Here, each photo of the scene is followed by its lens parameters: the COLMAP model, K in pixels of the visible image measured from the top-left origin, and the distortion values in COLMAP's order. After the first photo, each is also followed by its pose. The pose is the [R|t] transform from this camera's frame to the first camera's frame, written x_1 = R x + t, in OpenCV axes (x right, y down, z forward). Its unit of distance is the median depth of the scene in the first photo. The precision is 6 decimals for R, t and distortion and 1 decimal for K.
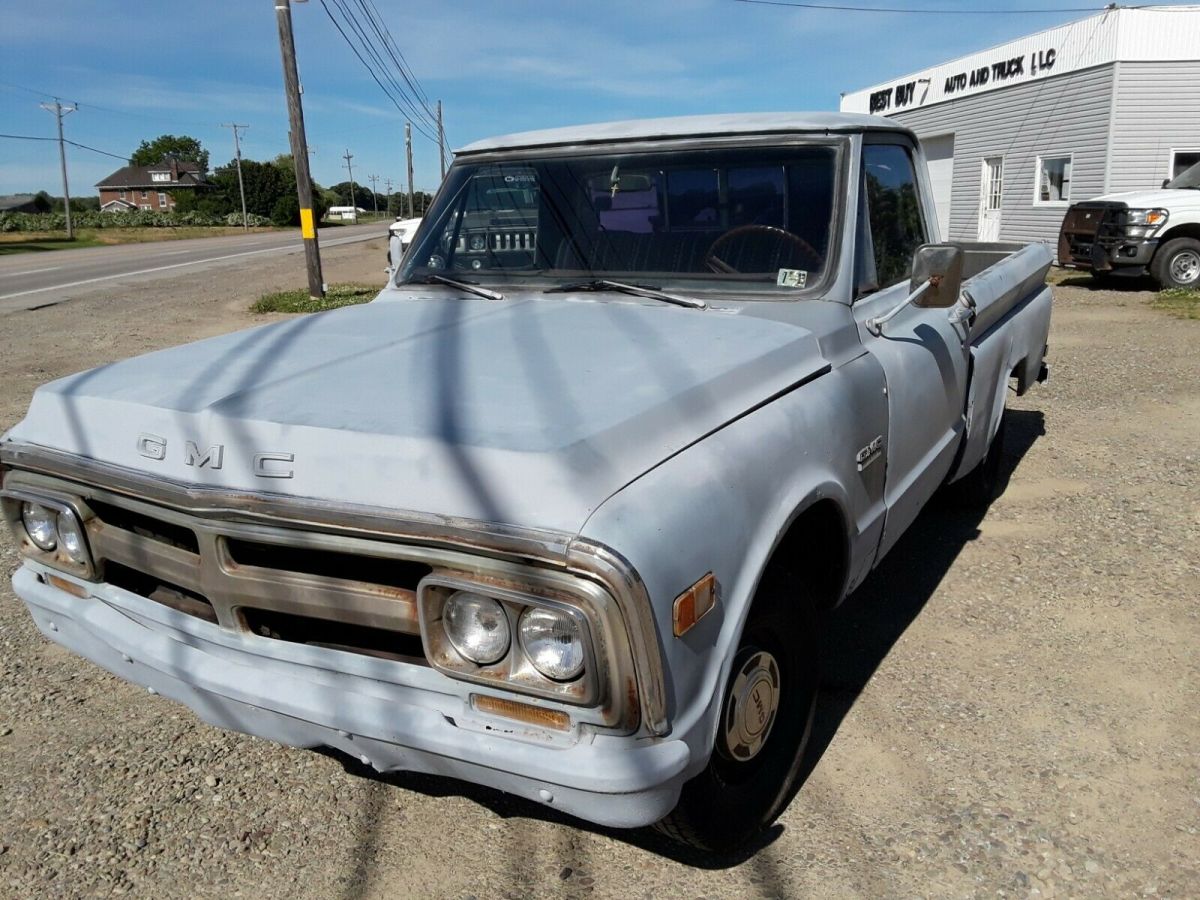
lens RADIAL K [[961.1, 0, 606.2], [0, 961.1, 453.0], [0, 0, 1]] dist [0.113181, -0.175466]
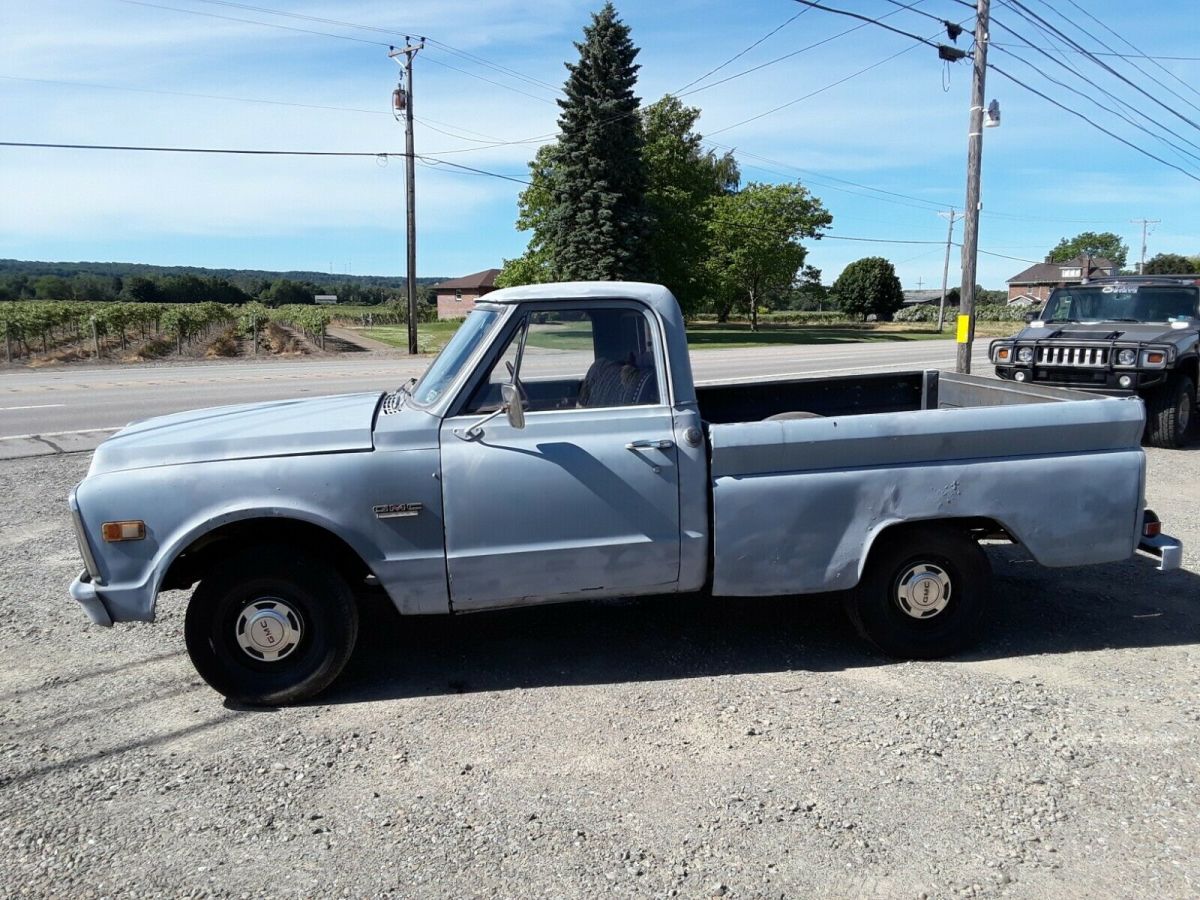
lens RADIAL K [[961.1, 0, 606.2], [0, 961.1, 453.0], [0, 0, 1]] dist [0.113181, -0.175466]
pose [[0.656359, 0.132923, -0.742646, 0.339190], [-0.200921, 0.979605, -0.002241, -0.032154], [0.727202, 0.150684, 0.669680, 0.040918]]
